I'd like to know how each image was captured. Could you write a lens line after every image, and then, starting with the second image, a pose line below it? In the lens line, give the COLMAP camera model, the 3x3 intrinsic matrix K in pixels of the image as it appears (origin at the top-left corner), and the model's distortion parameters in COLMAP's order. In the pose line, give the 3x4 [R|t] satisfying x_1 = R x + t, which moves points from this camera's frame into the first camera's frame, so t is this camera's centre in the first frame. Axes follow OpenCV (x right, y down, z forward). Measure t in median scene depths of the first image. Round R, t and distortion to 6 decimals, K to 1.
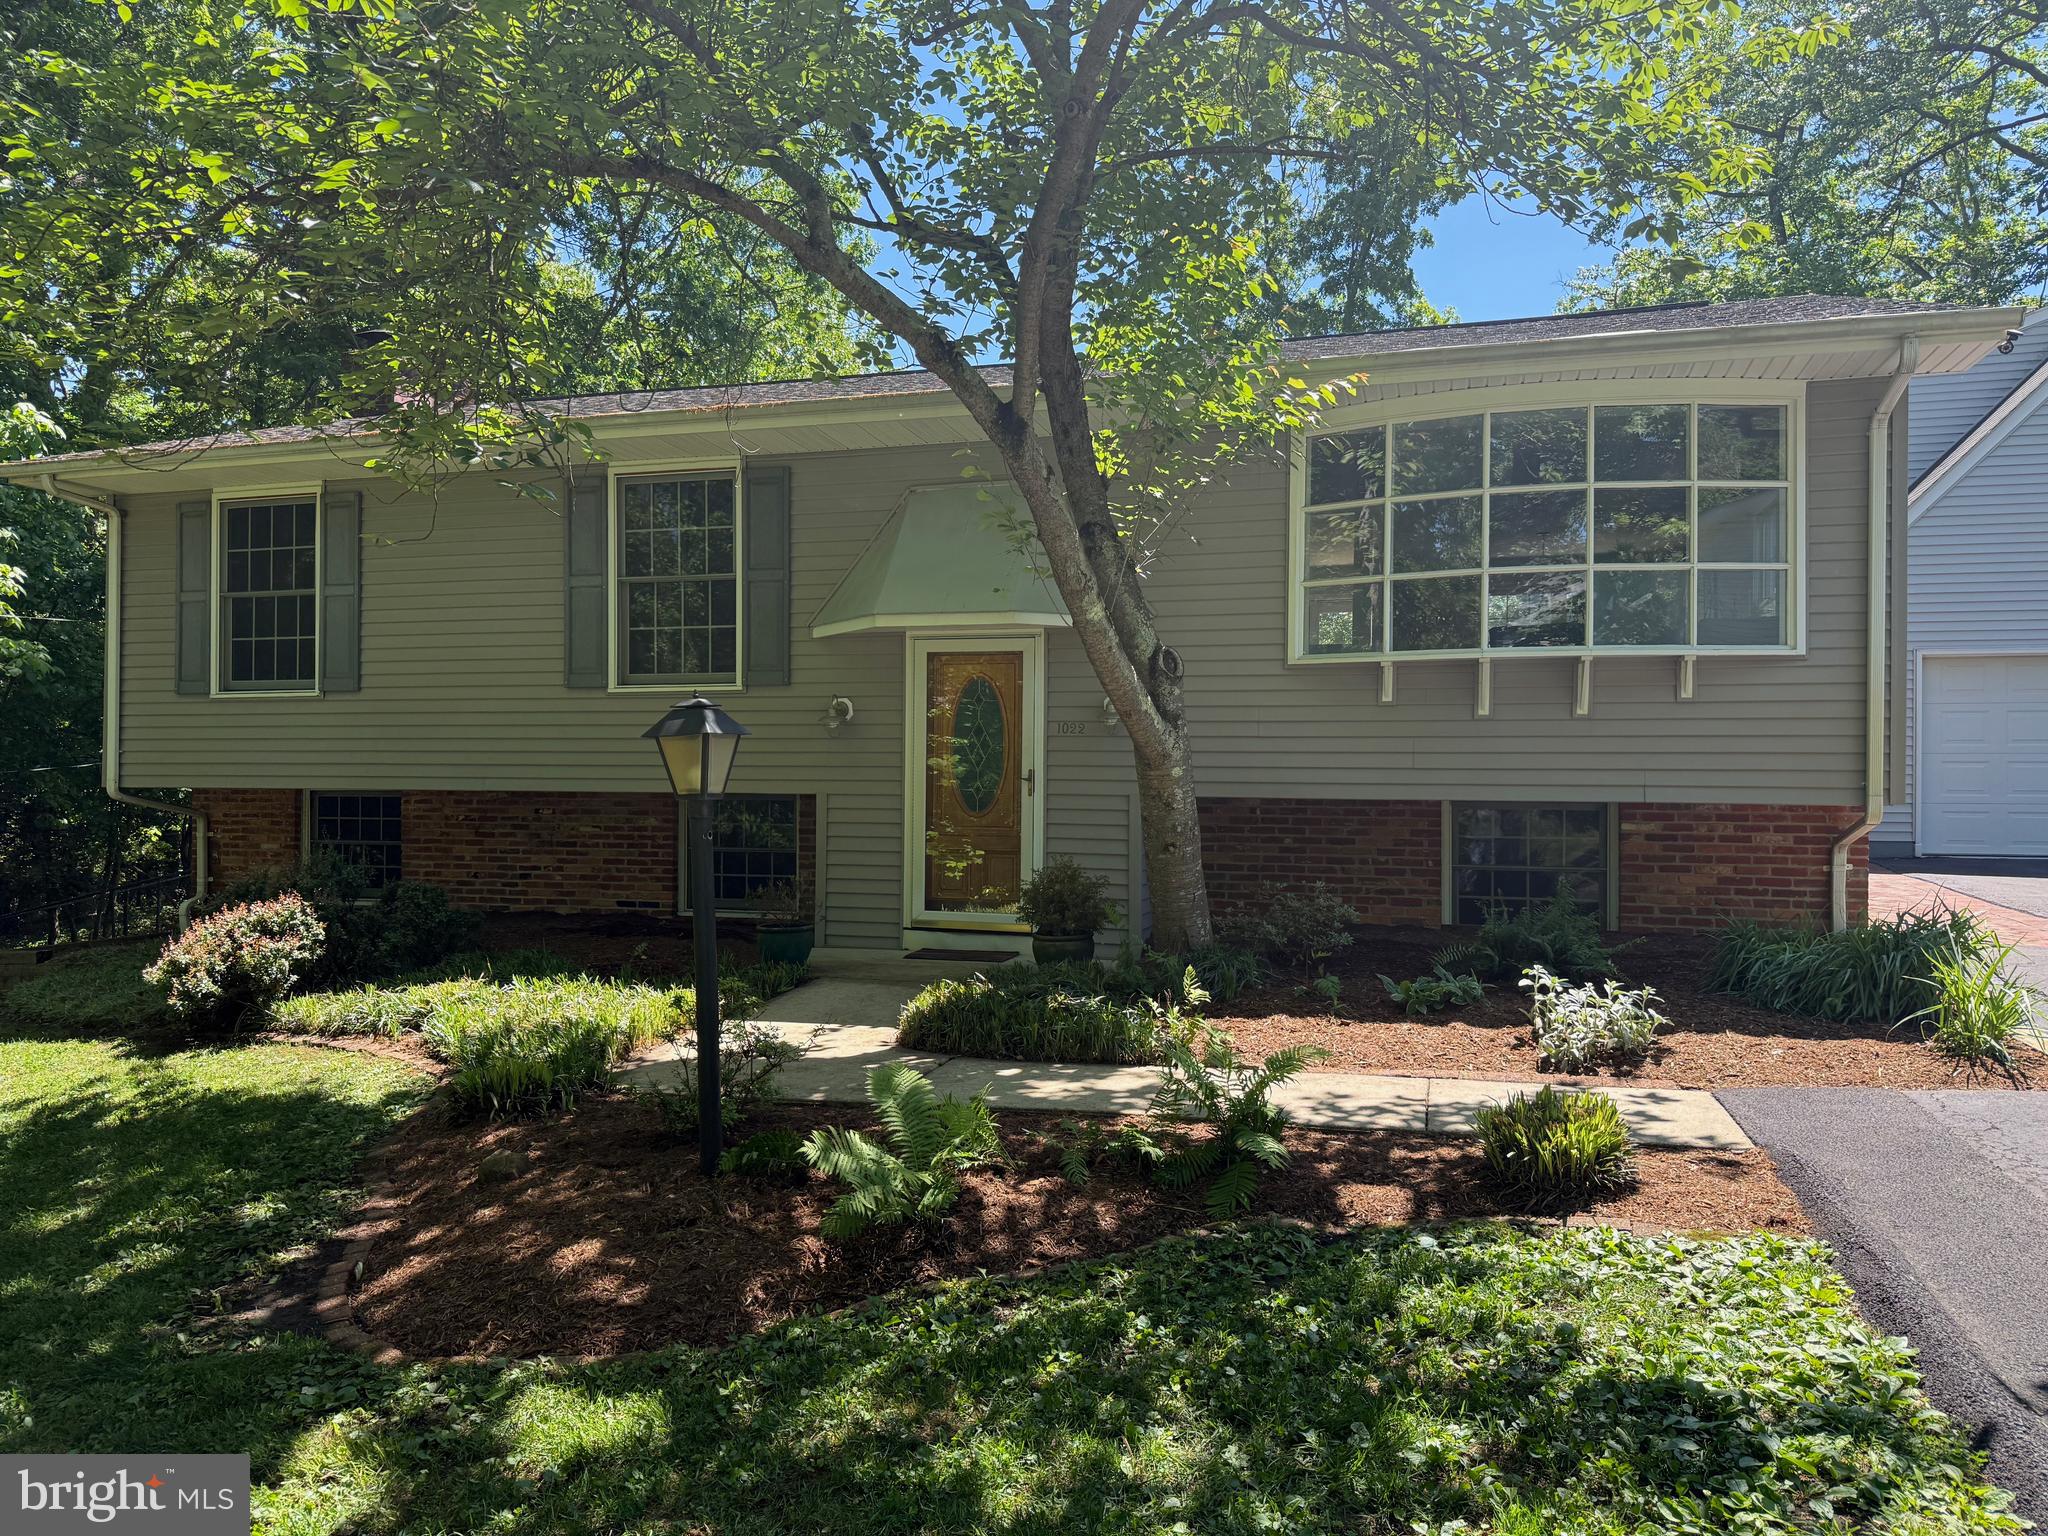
lens RADIAL K [[1423.8, 0, 1027.9], [0, 1423.8, 756.4], [0, 0, 1]] dist [0.246959, -0.370763]
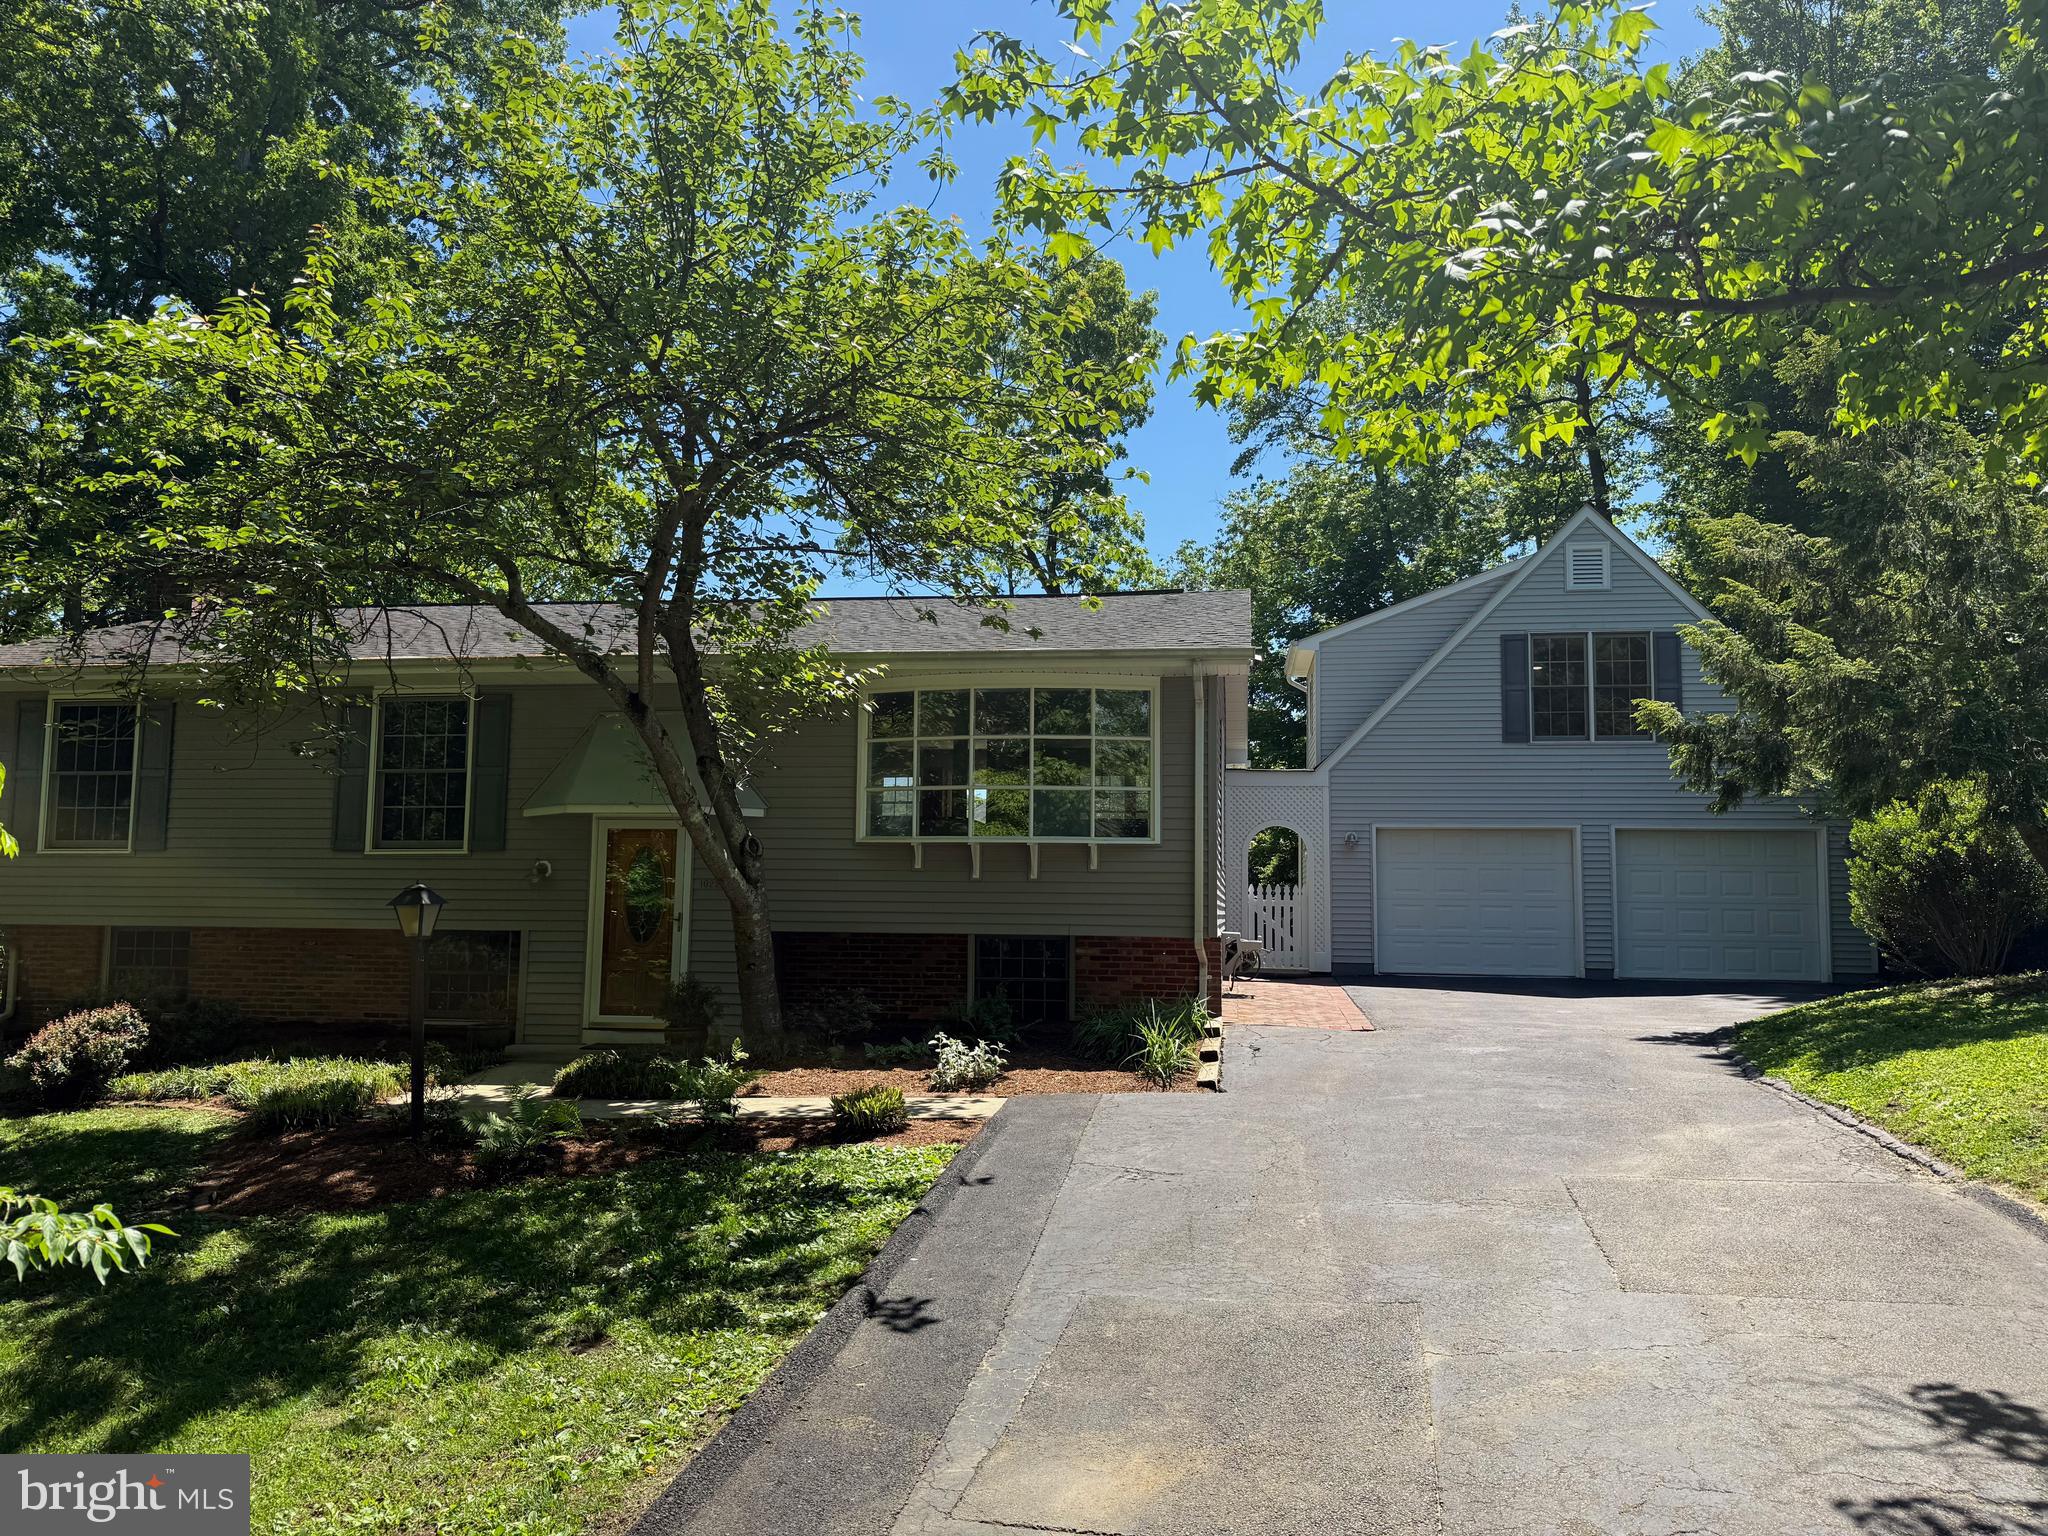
lens RADIAL K [[1435.2, 0, 1019.6], [0, 1435.2, 775.8], [0, 0, 1]] dist [0.098481, -0.092347]
pose [[0.989561, 0.017518, 0.143045, 0.148505], [-0.006844, 0.997177, -0.074772, -0.024718], [-0.143951, 0.073013, 0.986888, -0.544690]]
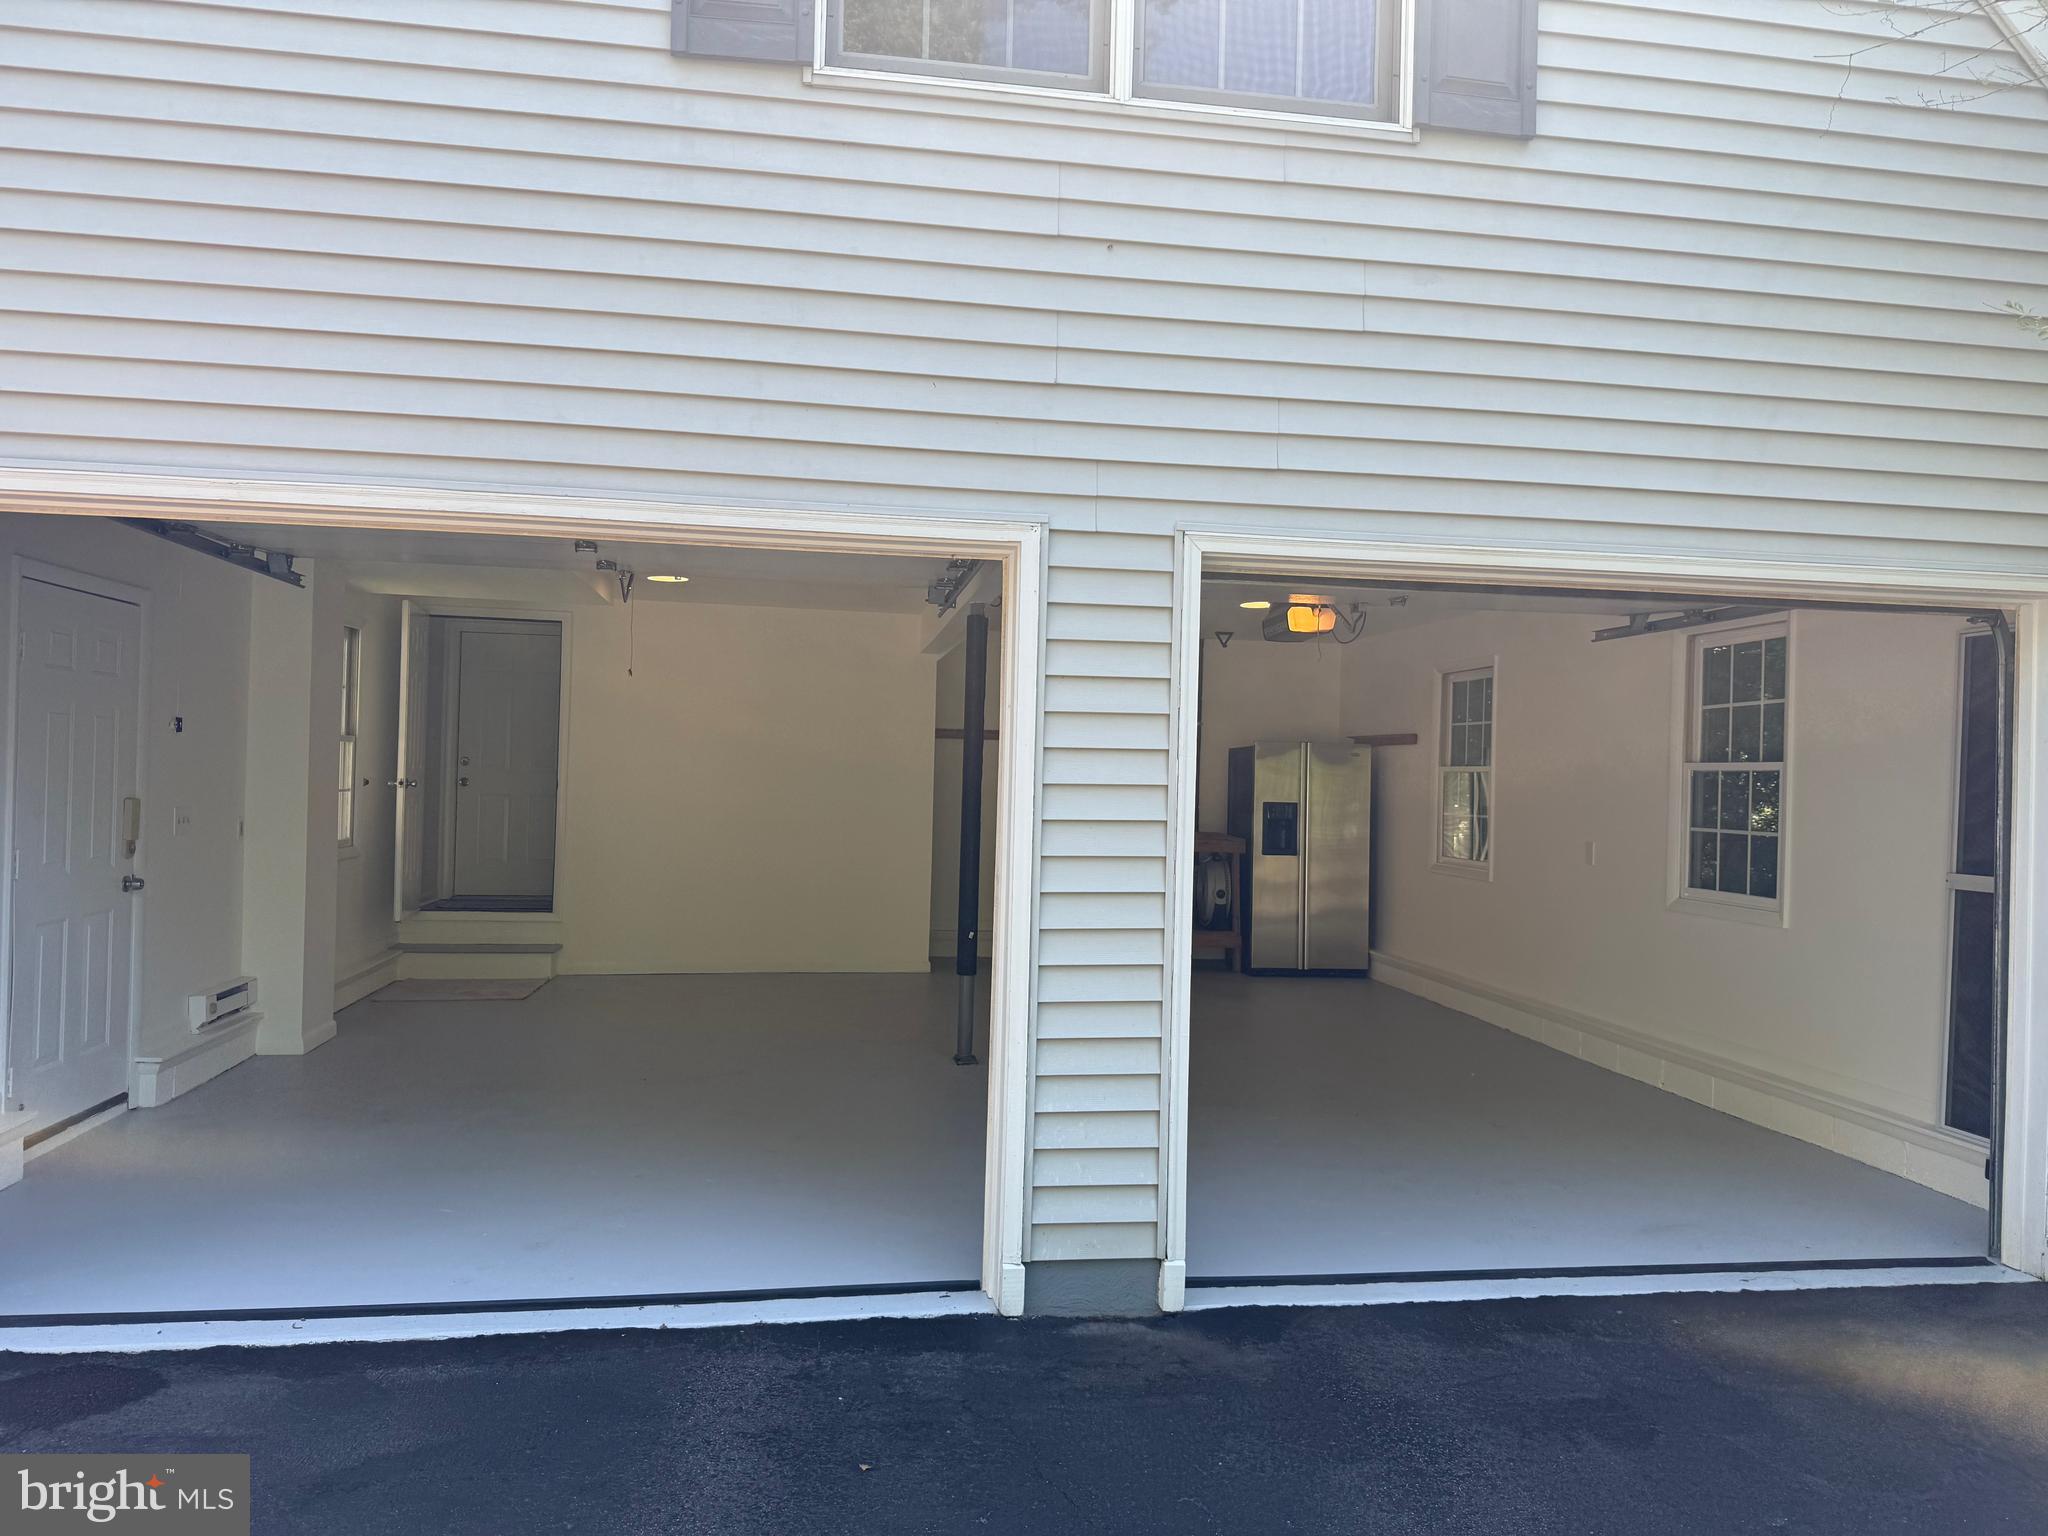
lens RADIAL K [[1435.2, 0, 1019.6], [0, 1435.2, 775.8], [0, 0, 1]] dist [0.098481, -0.092347]
pose [[0.906778, 0.013896, 0.421378, 1.260182], [-0.022308, 0.999638, 0.015041, -0.058102], [-0.421017, -0.023039, 0.906760, 1.364981]]
